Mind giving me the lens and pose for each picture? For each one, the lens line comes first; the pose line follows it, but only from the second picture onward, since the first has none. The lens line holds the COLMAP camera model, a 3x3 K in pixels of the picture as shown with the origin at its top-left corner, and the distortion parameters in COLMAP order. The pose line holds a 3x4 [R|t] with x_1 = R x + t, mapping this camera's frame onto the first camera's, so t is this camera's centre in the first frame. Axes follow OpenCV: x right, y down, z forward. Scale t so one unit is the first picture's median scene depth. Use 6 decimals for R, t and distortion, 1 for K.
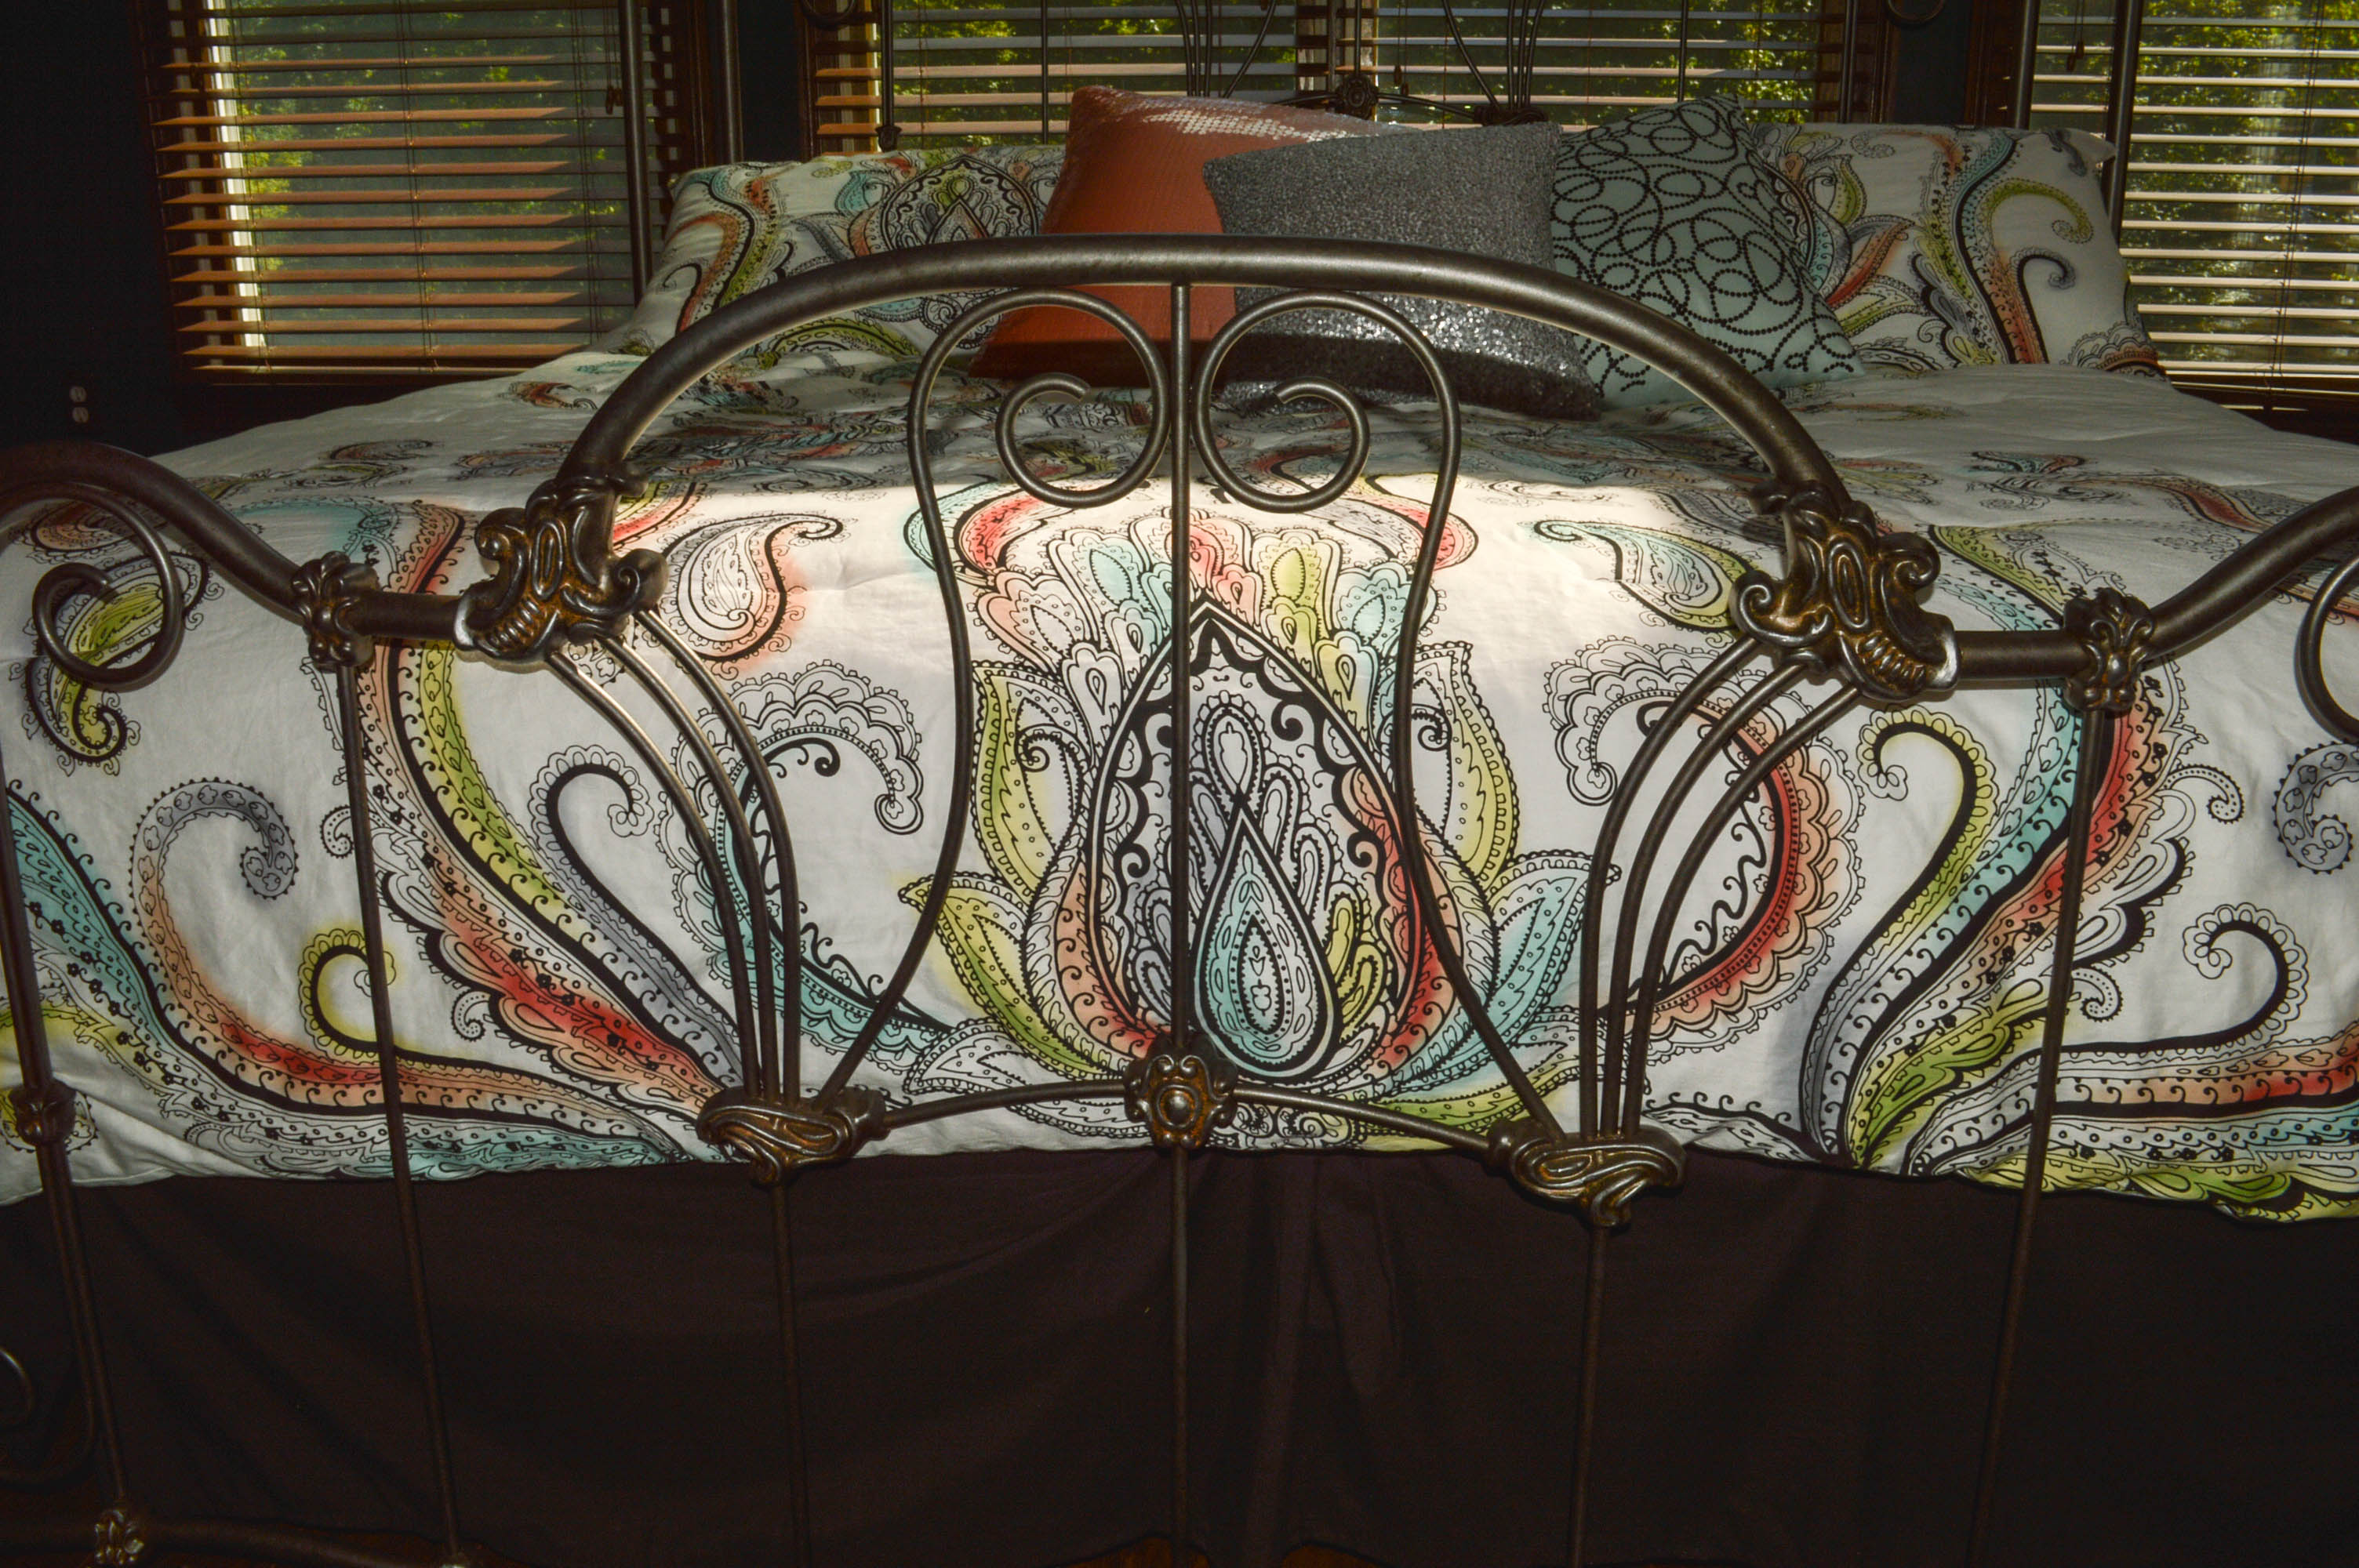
lens RADIAL K [[2092.0, 0, 1179.5], [0, 2092.0, 784.0], [0, 0, 1]] dist [-0.072235, -0.003729]
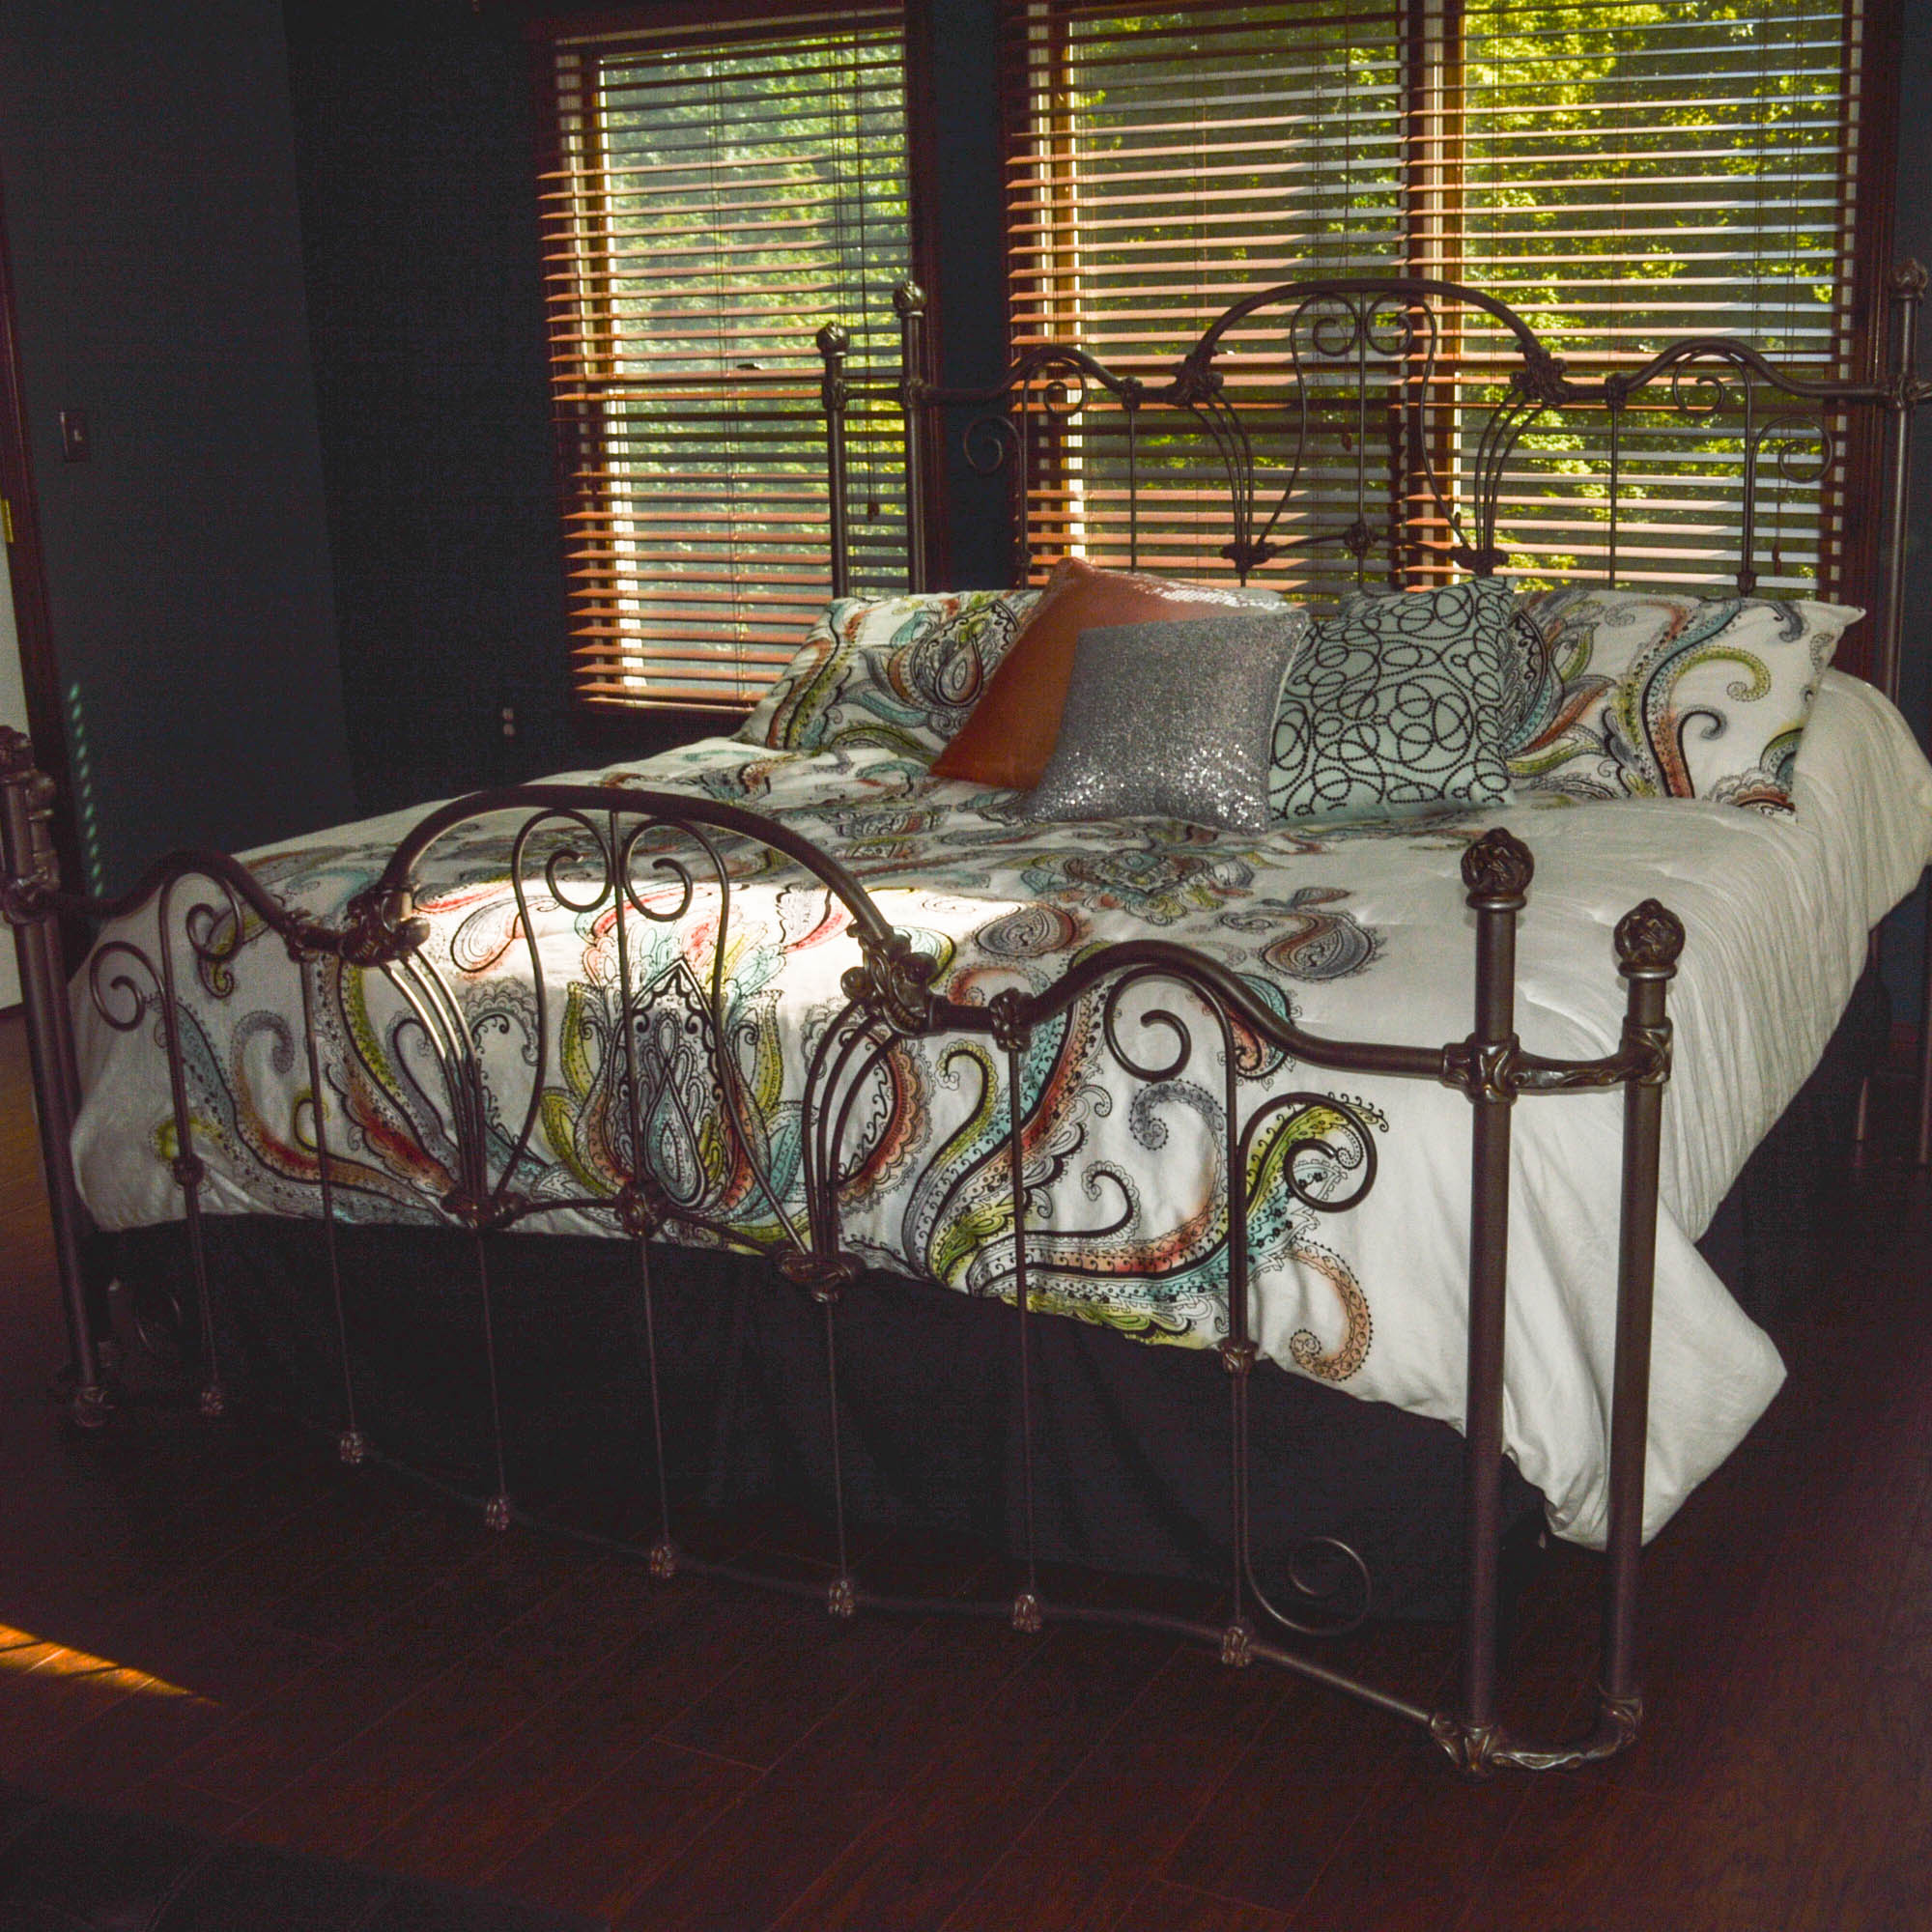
lens RADIAL K [[2343.6, 0, 1147.3], [0, 2343.6, 966.7], [0, 0, 1]] dist [-0.068344, 0.005313]
pose [[0.944360, 0.069960, -0.321388, 1.135518], [-0.084910, 0.995851, -0.032722, -0.047205], [0.317765, 0.058190, 0.946382, -0.932096]]
